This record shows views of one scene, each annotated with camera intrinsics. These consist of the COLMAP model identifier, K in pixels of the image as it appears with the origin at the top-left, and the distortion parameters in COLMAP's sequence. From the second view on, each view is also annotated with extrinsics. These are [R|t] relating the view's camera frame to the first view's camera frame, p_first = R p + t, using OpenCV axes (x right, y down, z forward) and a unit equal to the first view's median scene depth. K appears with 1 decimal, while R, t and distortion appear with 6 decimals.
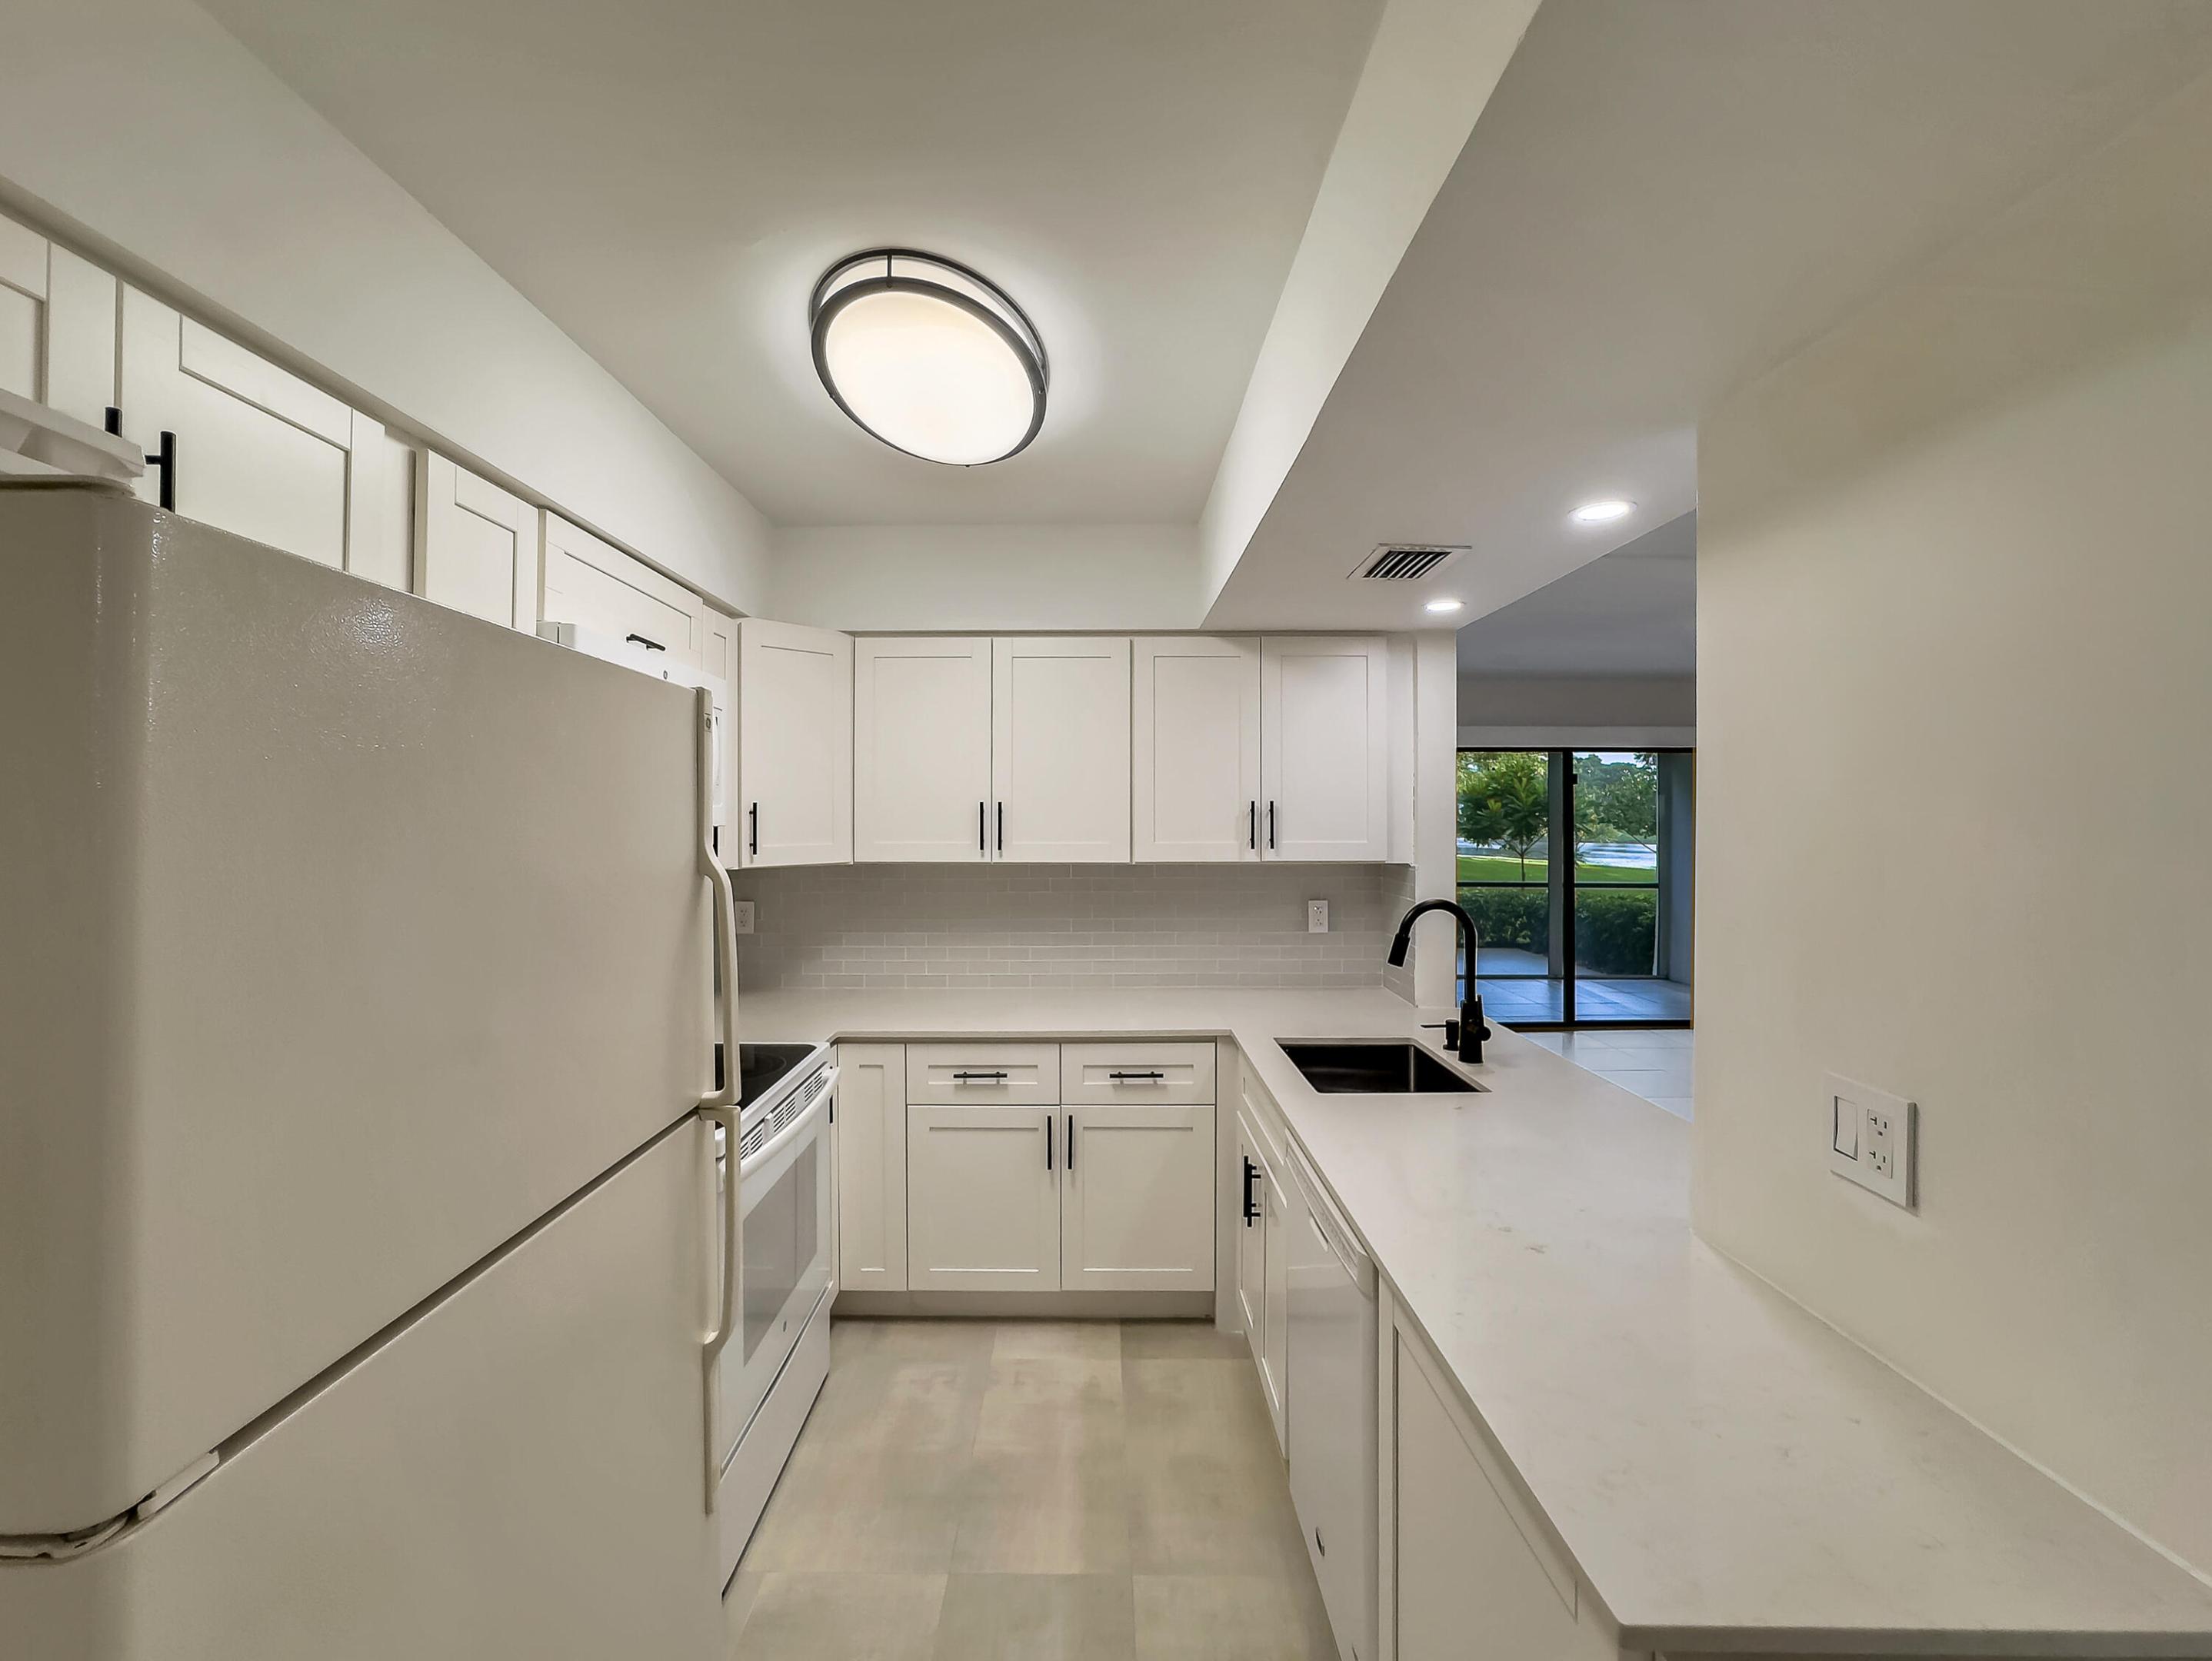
lens RADIAL K [[948.7, 0, 1101.4], [0, 948.7, 802.2], [0, 0, 1]] dist [-0.023798, 0.021353]
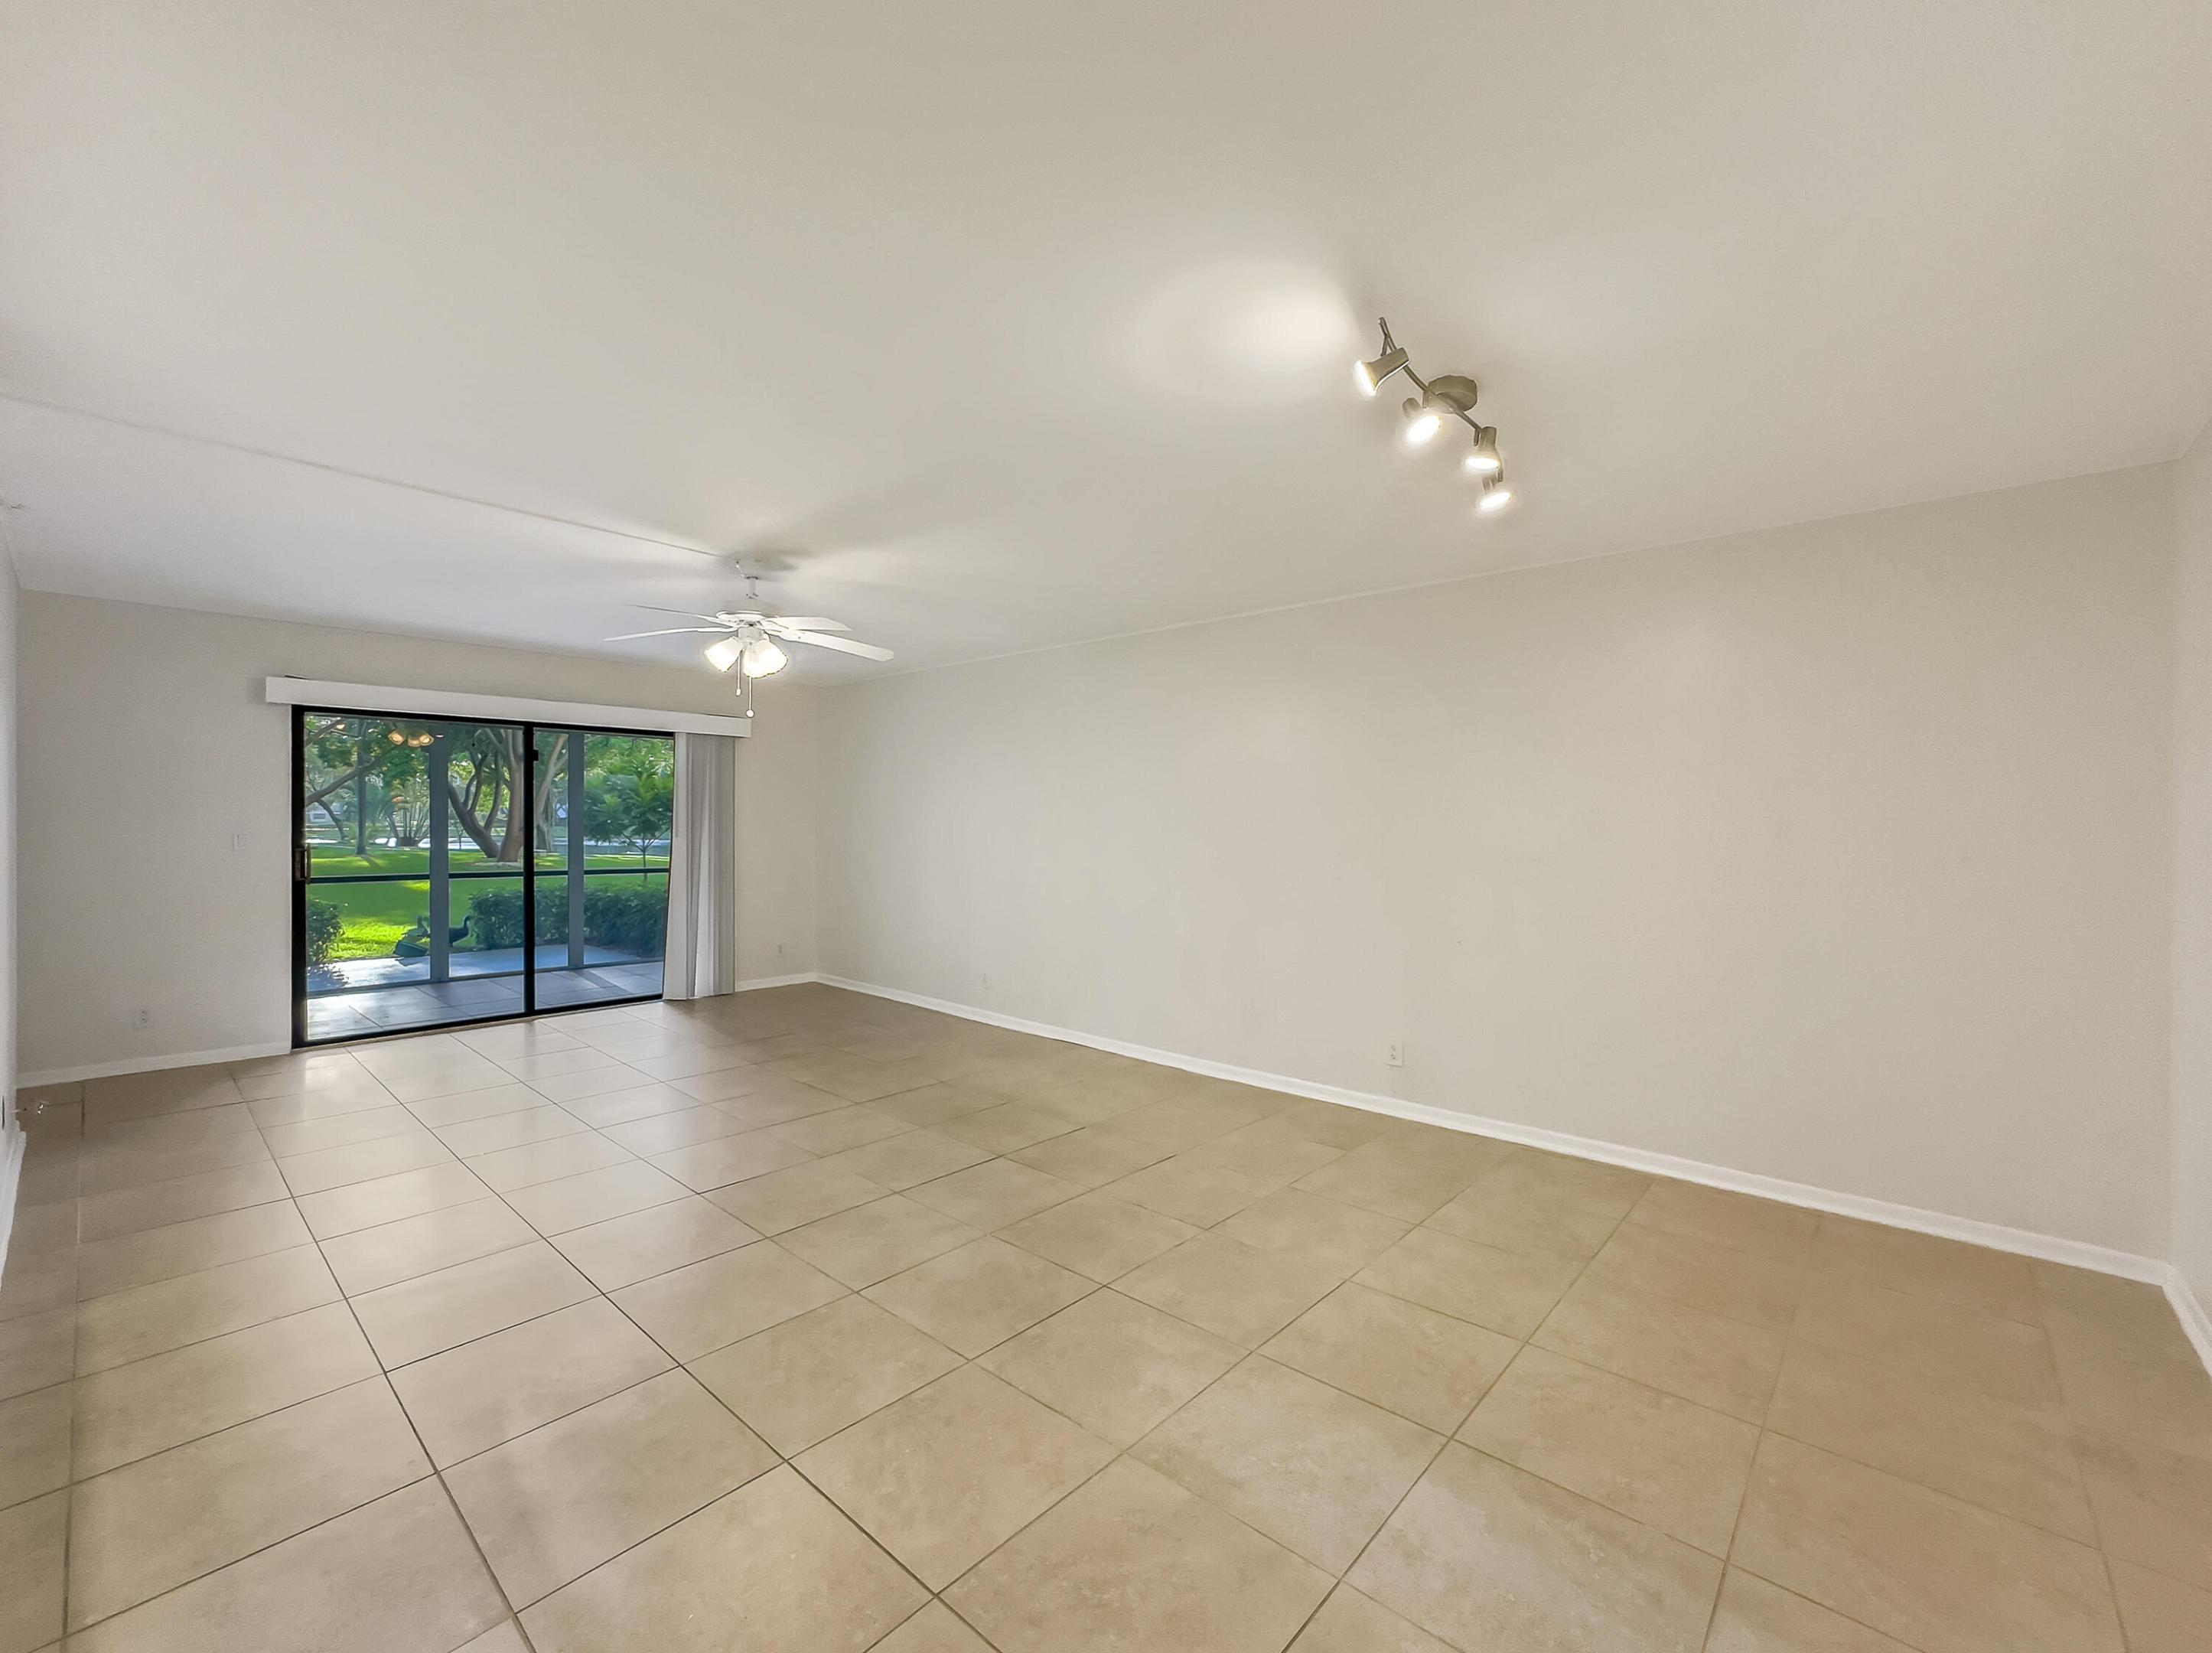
lens RADIAL K [[919.7, 0, 1106.0], [0, 919.7, 826.5], [0, 0, 1]] dist [-0.002060, -0.000062]
pose [[0.673294, 0.000326, 0.739375, 0.478909], [-0.018044, 0.999709, 0.015991, 0.050513], [-0.739155, -0.024108, 0.673104, -0.117087]]
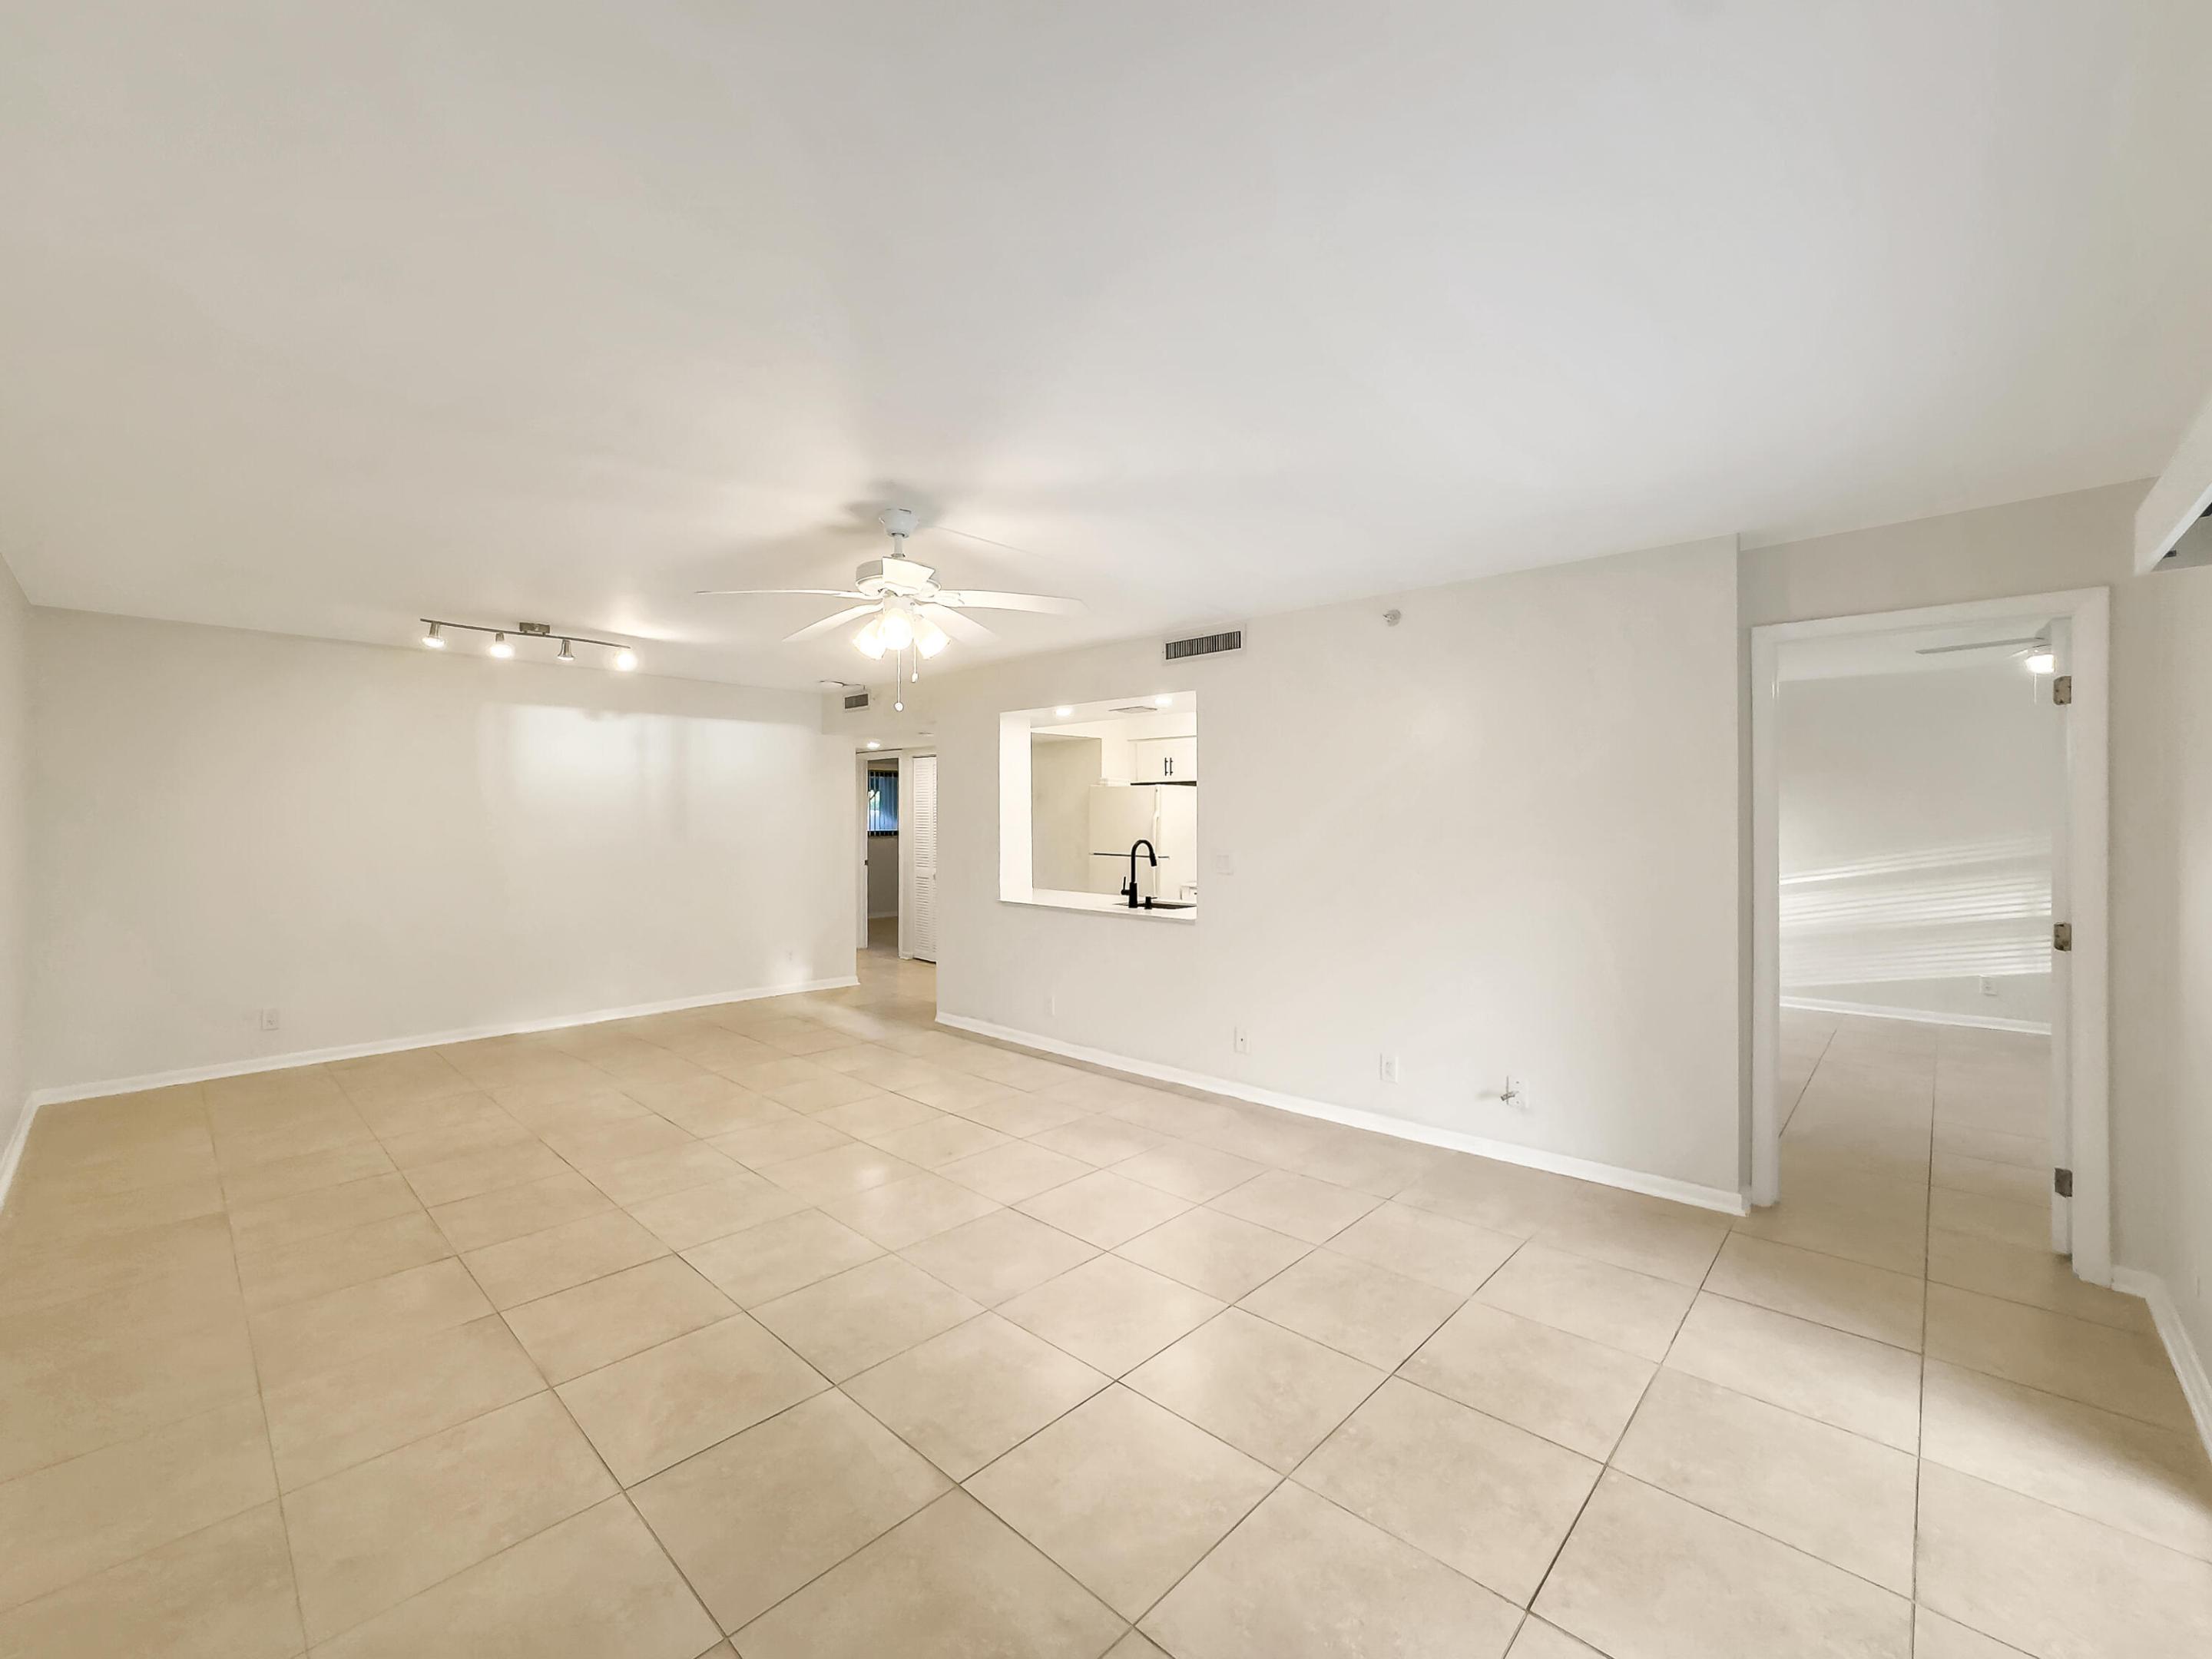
lens RADIAL K [[921.4, 0, 1103.6], [0, 921.4, 803.3], [0, 0, 1]] dist [-0.045638, 0.020098]
pose [[-0.690102, -0.007923, -0.723669, 1.803251], [0.010306, 0.999731, -0.020774, 0.051533], [0.723639, -0.021794, -0.689835, 2.197423]]
